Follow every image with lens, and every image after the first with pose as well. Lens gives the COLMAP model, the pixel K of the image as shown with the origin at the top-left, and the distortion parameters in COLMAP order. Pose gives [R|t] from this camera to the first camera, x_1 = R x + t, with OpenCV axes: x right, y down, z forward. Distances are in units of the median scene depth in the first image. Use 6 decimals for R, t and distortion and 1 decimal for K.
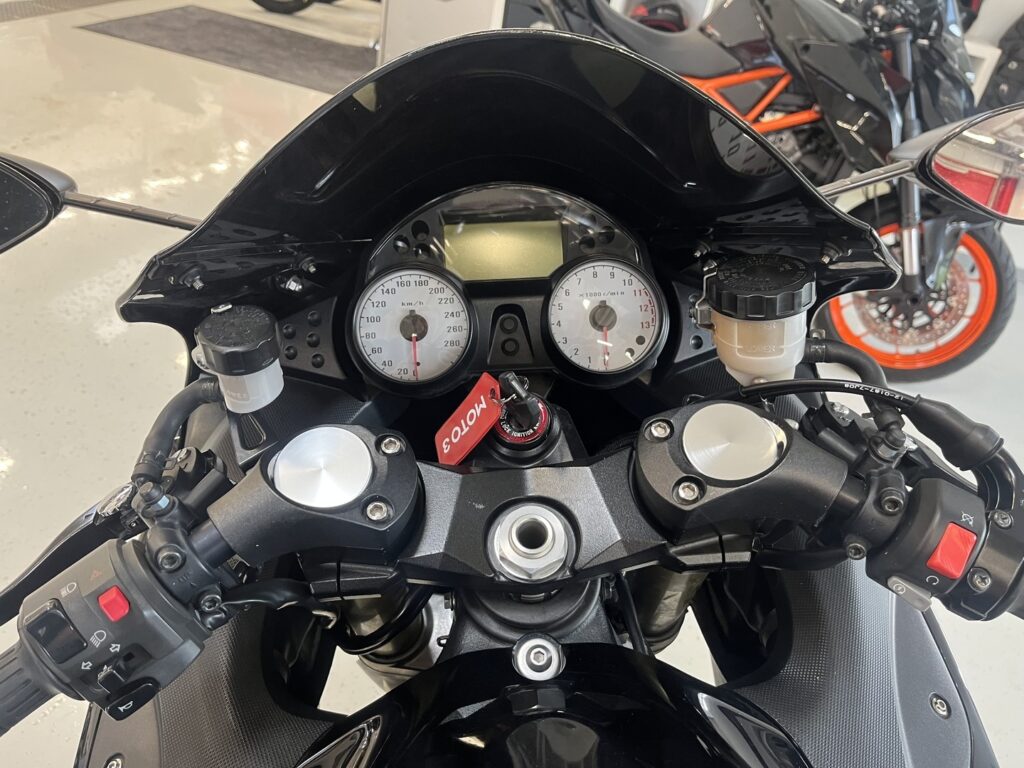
lens RADIAL K [[778.3, 0, 515.3], [0, 778.3, 382.1], [0, 0, 1]] dist [0.050415, -0.097636]
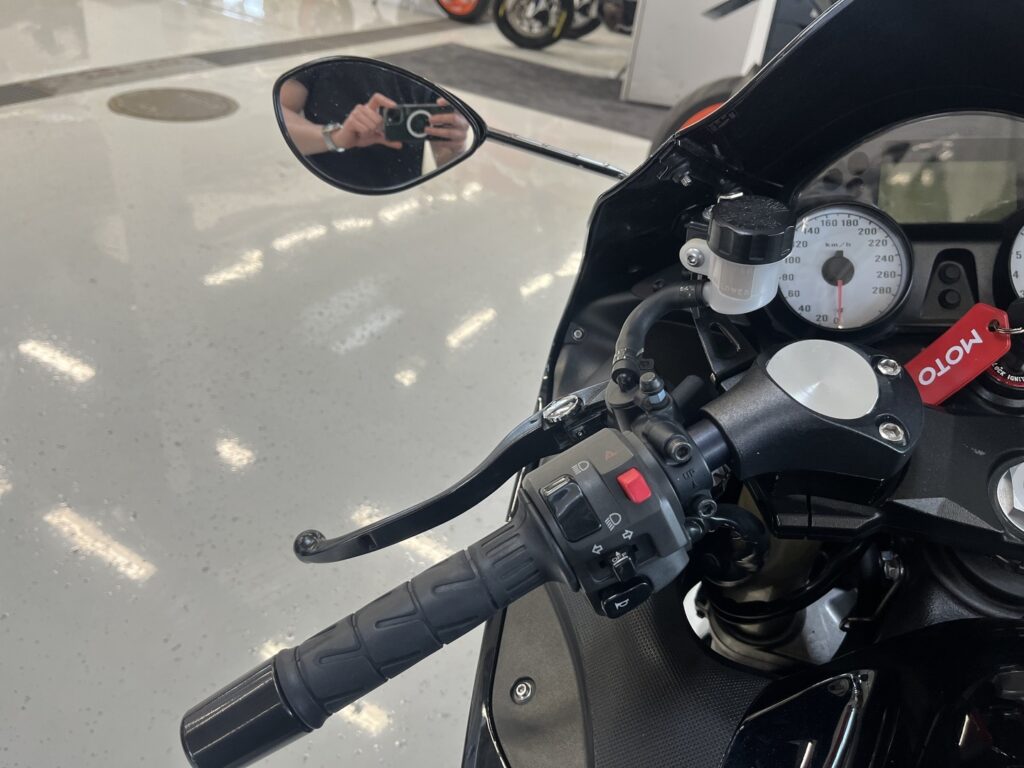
lens RADIAL K [[778.3, 0, 515.3], [0, 778.3, 382.1], [0, 0, 1]] dist [0.050415, -0.097636]
pose [[0.965109, 0.077466, -0.250127, -0.253709], [-0.088338, 0.995560, -0.032519, 0.120821], [0.246497, 0.053480, 0.967667, 0.035197]]
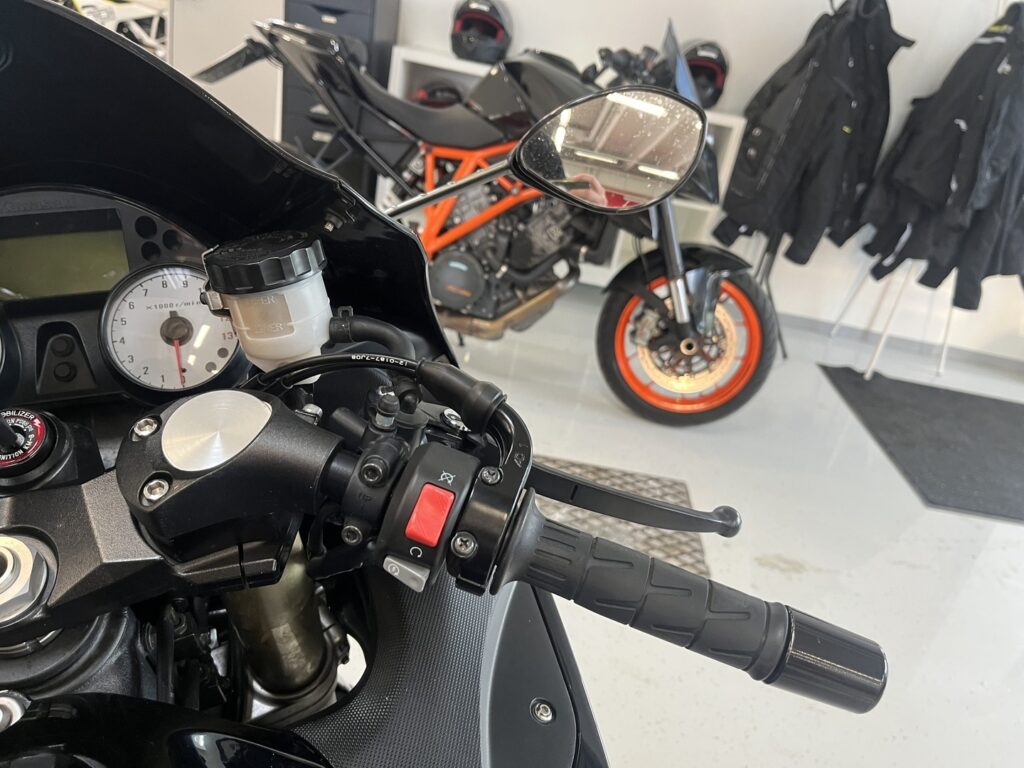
lens RADIAL K [[783.4, 0, 505.6], [0, 783.4, 383.7], [0, 0, 1]] dist [0.039267, -0.083144]
pose [[0.976881, -0.084813, 0.196238, 0.301086], [0.104205, 0.990413, -0.090683, 0.098801], [-0.186666, 0.109036, 0.976354, 0.057794]]
